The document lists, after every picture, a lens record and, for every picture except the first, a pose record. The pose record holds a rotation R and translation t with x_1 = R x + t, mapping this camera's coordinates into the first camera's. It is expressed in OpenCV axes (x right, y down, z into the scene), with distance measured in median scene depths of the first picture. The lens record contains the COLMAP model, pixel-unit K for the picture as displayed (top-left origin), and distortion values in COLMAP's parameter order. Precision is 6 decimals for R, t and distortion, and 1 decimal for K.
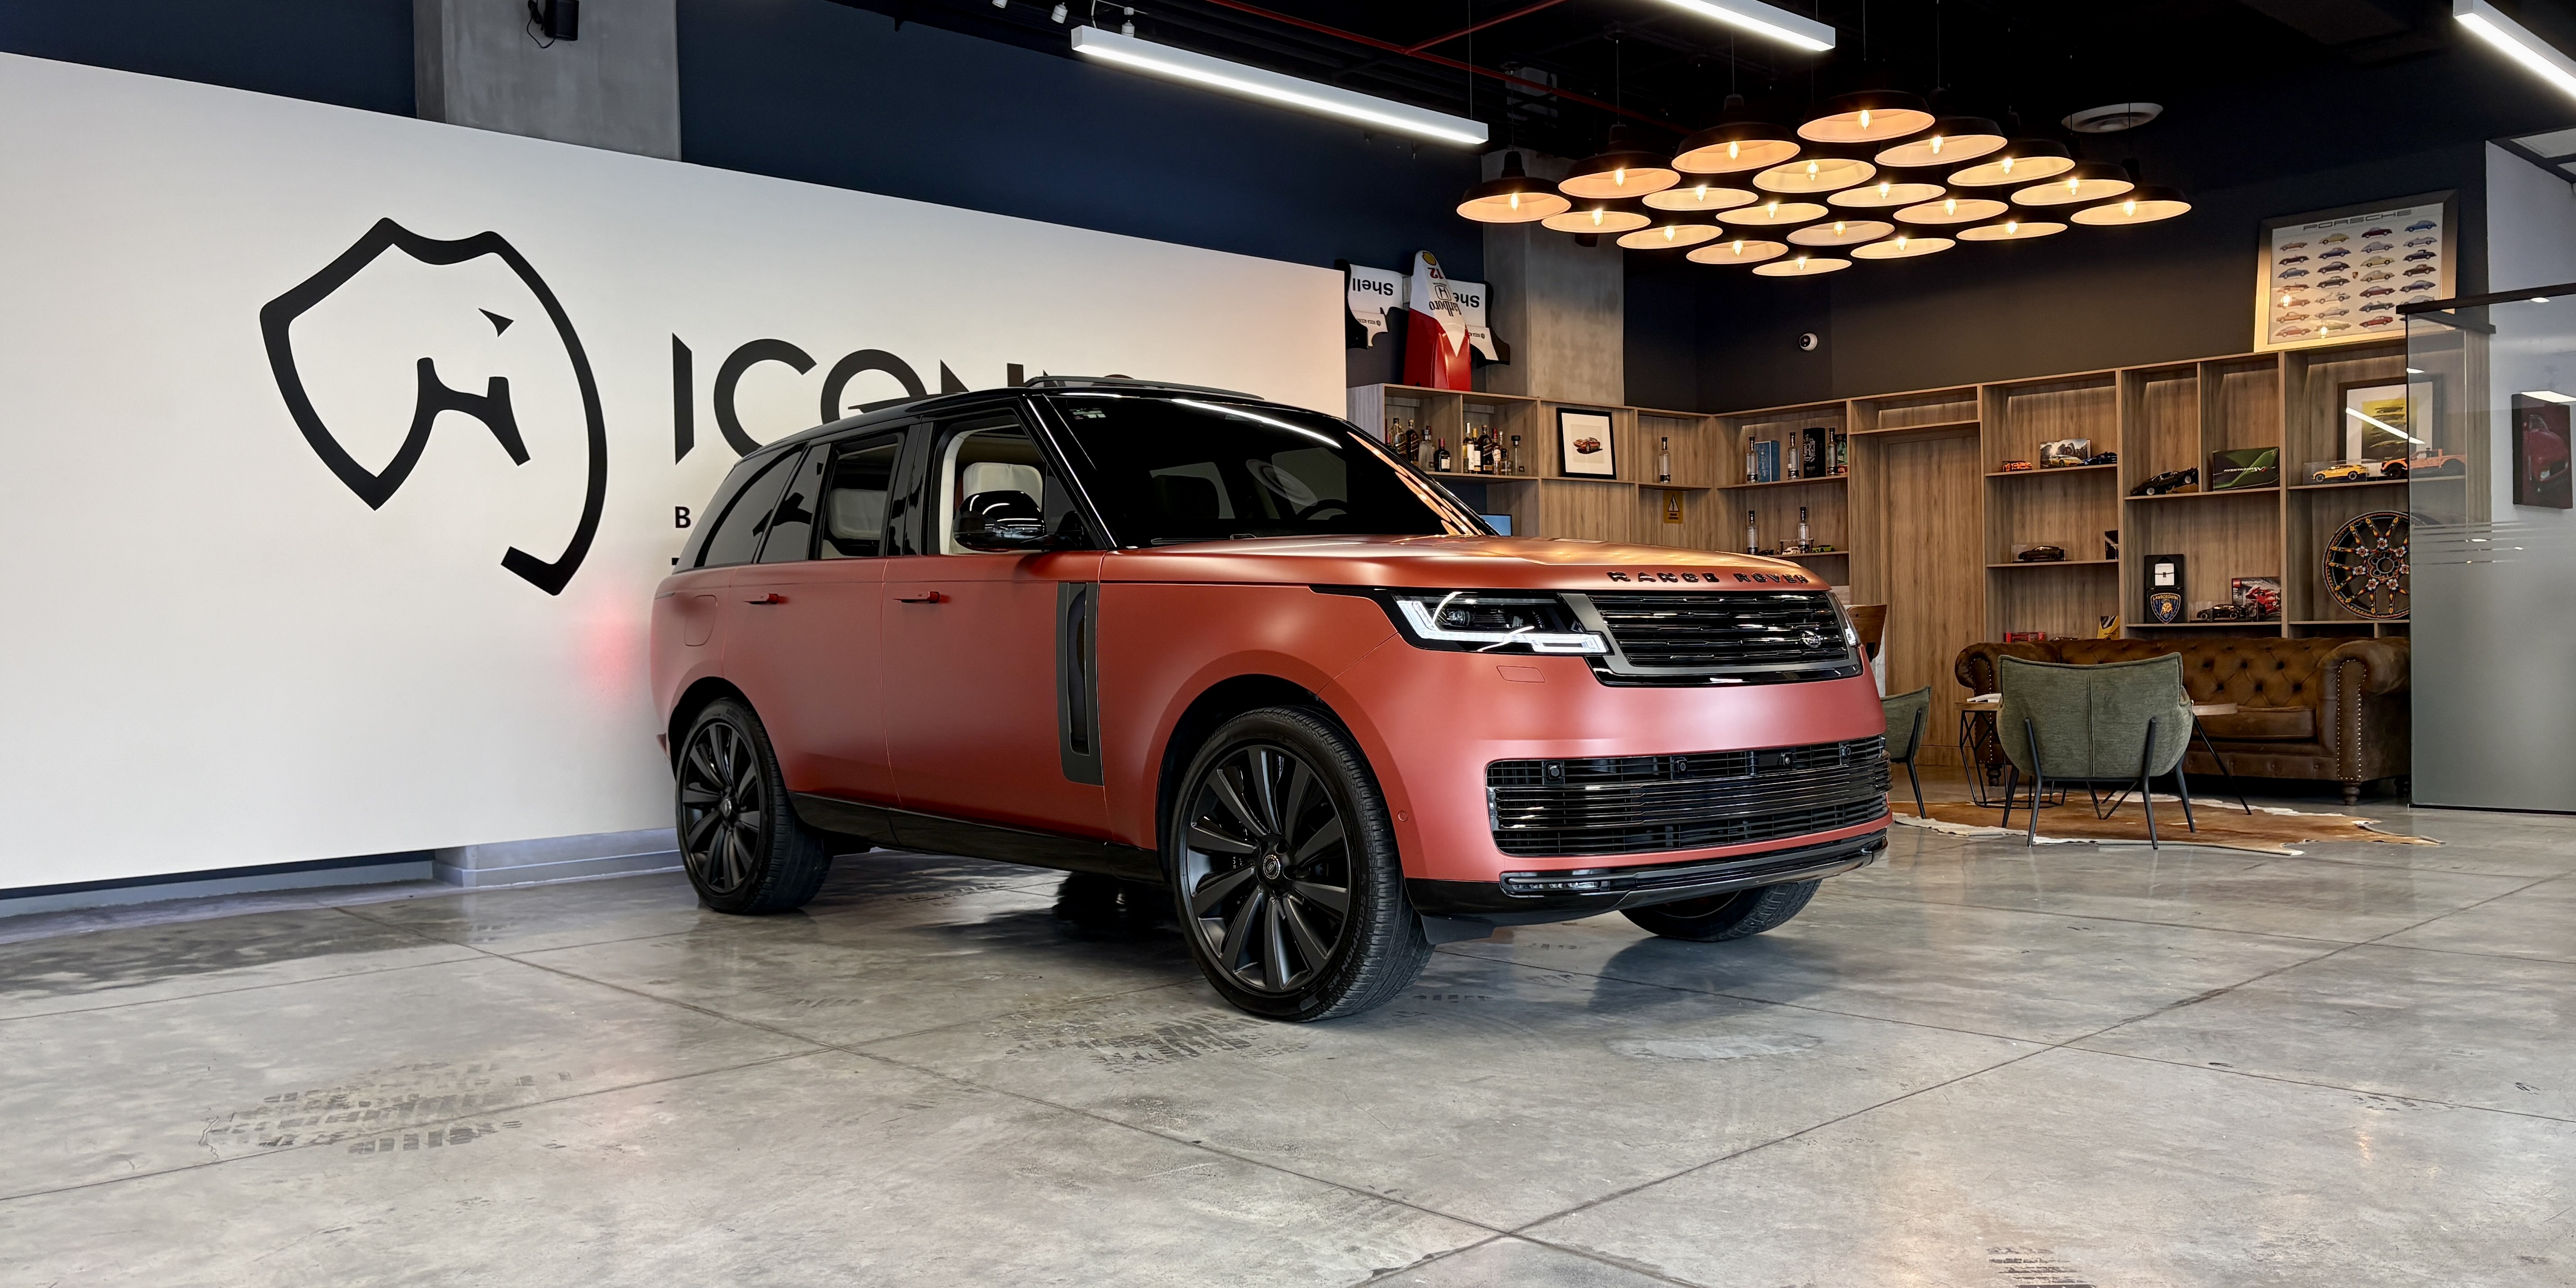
lens RADIAL K [[1953.5, 0, 1296.9], [0, 1953.5, 649.4], [0, 0, 1]] dist [0.038273, -0.037528]
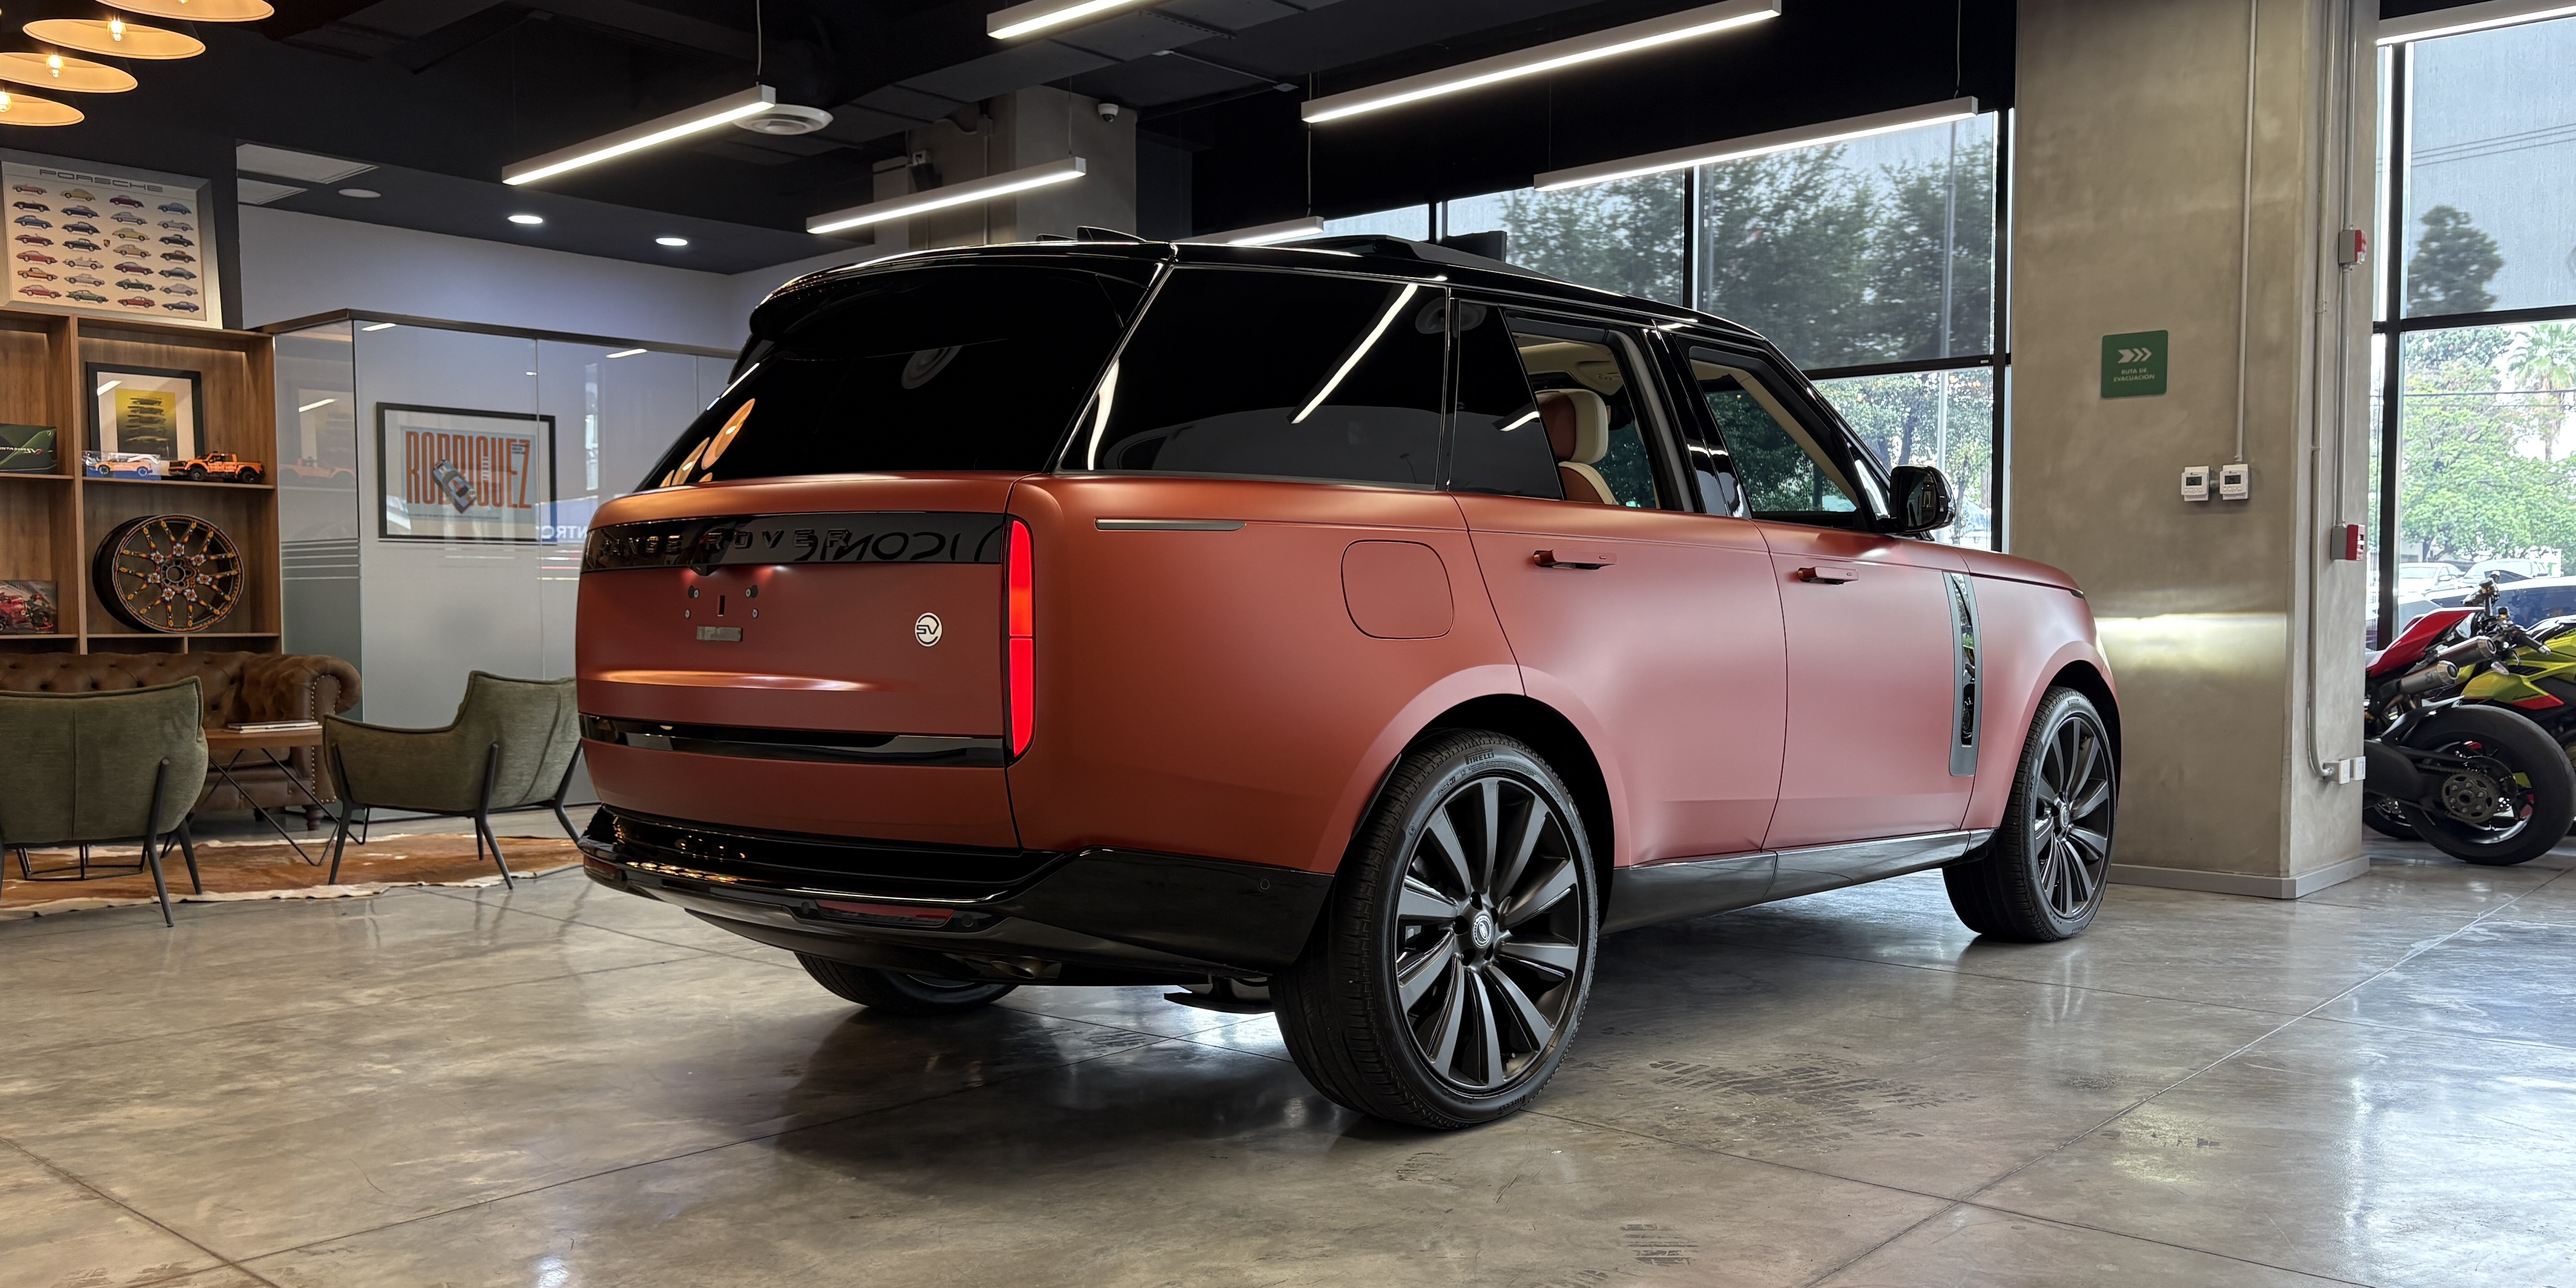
lens RADIAL K [[1953.5, 0, 1291.5], [0, 1953.5, 638.8], [0, 0, 1]] dist [0.038273, -0.037528]
pose [[-0.087380, 0.005364, 0.996161, -0.422840], [0.012878, 0.999908, -0.004254, -0.001746], [-0.996092, 0.012457, -0.087441, 0.594303]]
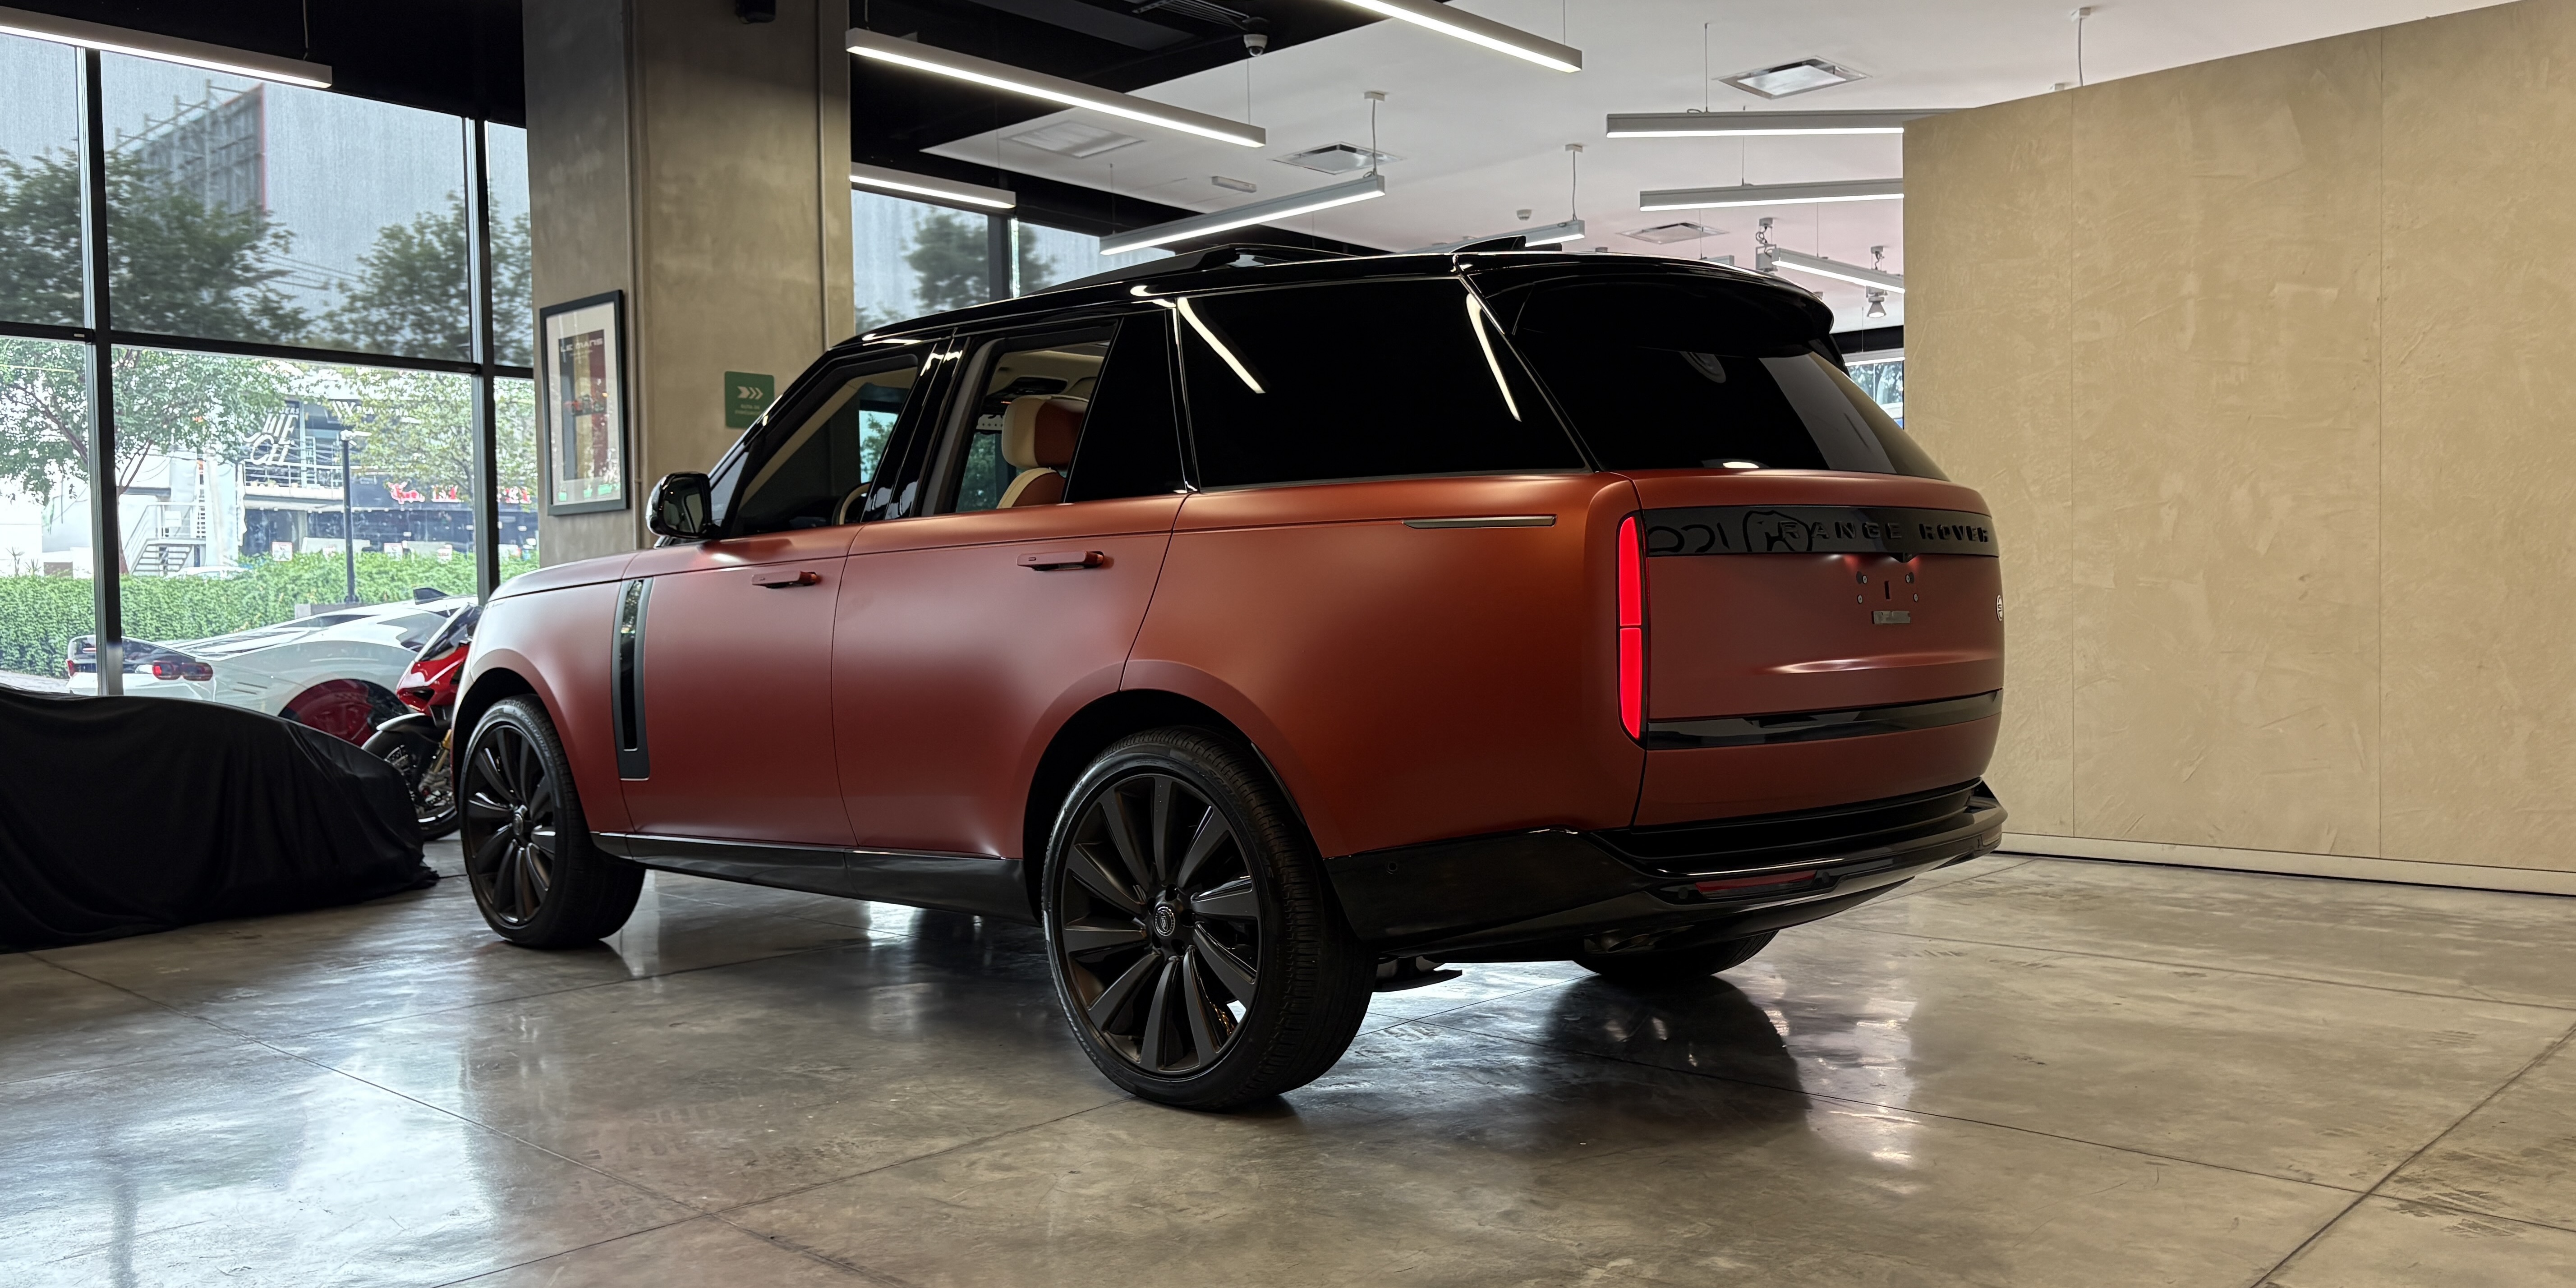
lens RADIAL K [[1953.5, 0, 1252.4], [0, 1953.5, 649.7], [0, 0, 1]] dist [0.038273, -0.037528]
pose [[-0.998348, 0.036454, -0.044410, 0.083466], [0.035094, 0.998902, 0.031031, -0.015298], [0.045493, 0.029422, -0.998531, 1.040698]]
